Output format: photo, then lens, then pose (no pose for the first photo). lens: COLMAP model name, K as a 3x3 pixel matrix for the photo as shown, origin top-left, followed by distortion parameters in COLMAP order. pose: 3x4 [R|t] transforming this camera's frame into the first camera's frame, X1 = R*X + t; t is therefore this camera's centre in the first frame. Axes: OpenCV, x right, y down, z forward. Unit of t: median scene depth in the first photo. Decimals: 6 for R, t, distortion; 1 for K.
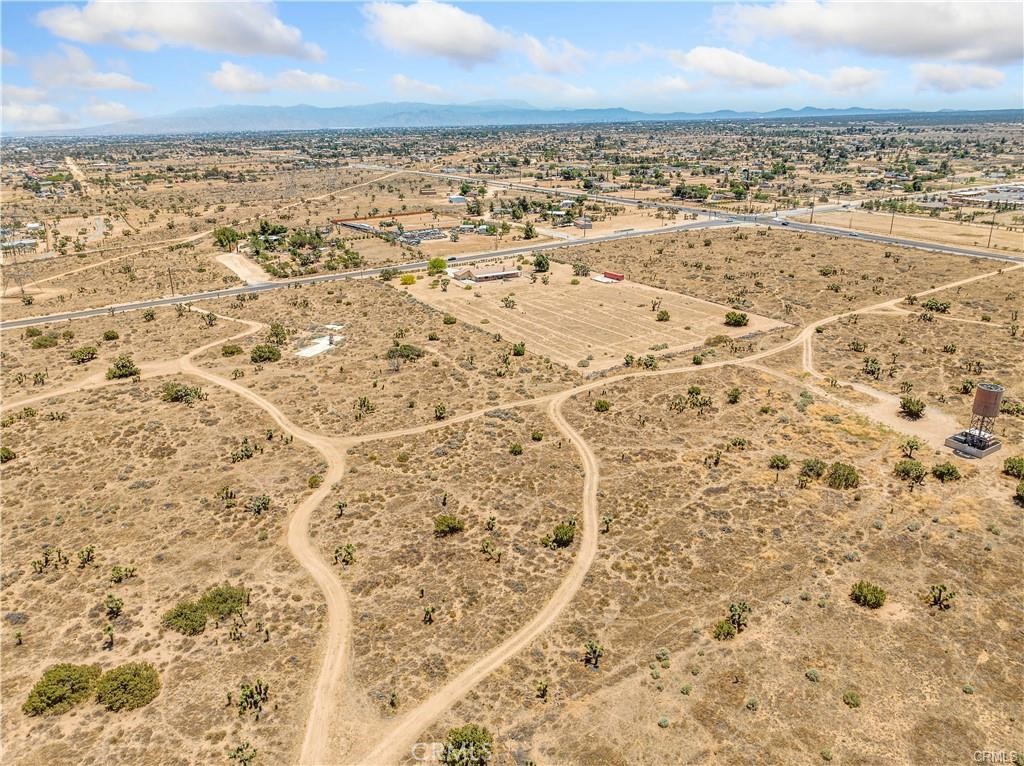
lens RADIAL K [[722.0, 0, 516.7], [0, 722.0, 381.3], [0, 0, 1]] dist [-0.052137, 0.021732]
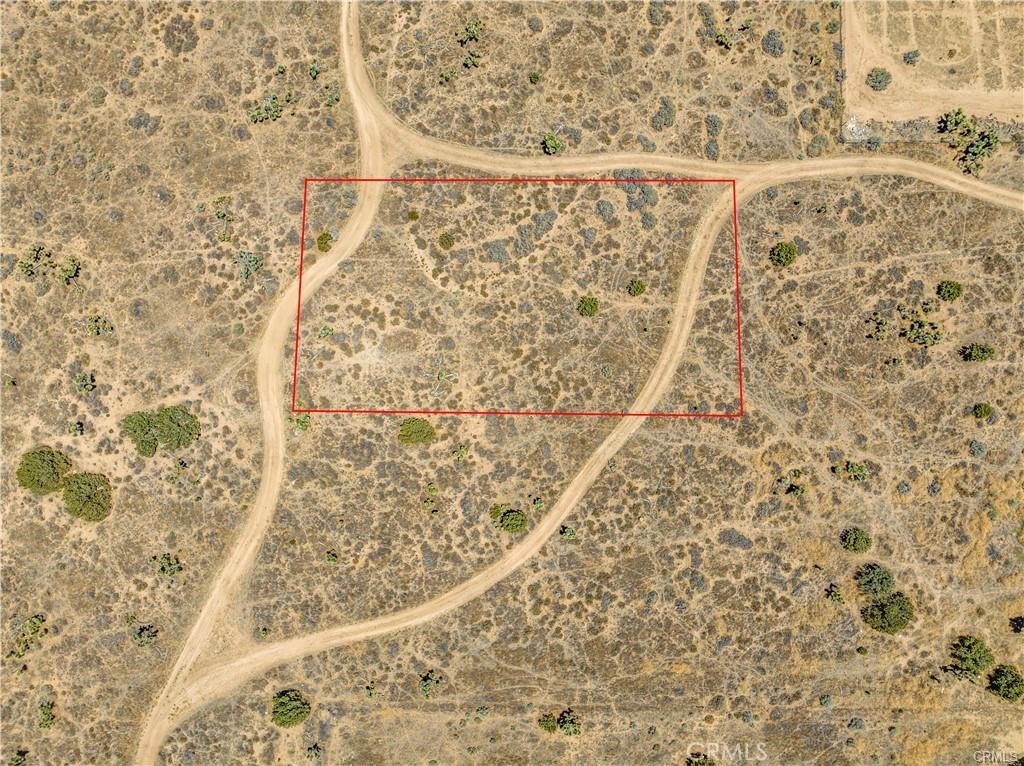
lens RADIAL K [[722.0, 0, 516.7], [0, 722.0, 381.3], [0, 0, 1]] dist [-0.052137, 0.021732]
pose [[0.843976, 0.536292, -0.009769, -0.016668], [-0.183309, 0.305499, 0.934381, -0.646351], [0.504086, -0.786804, 0.356141, 0.785403]]
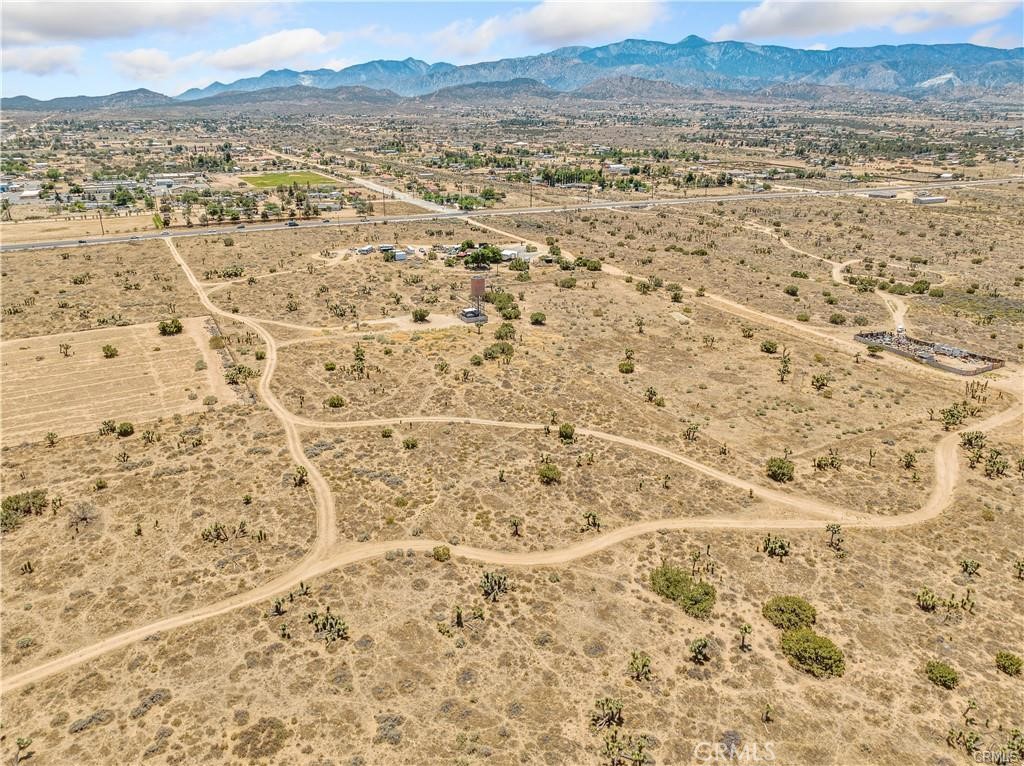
lens RADIAL K [[722.0, 0, 516.7], [0, 722.0, 381.3], [0, 0, 1]] dist [-0.052137, 0.021732]
pose [[0.062988, -0.350832, 0.934318, -1.093112], [0.346004, 0.885790, 0.309284, -0.294126], [-0.936116, 0.303797, 0.177184, 0.788122]]
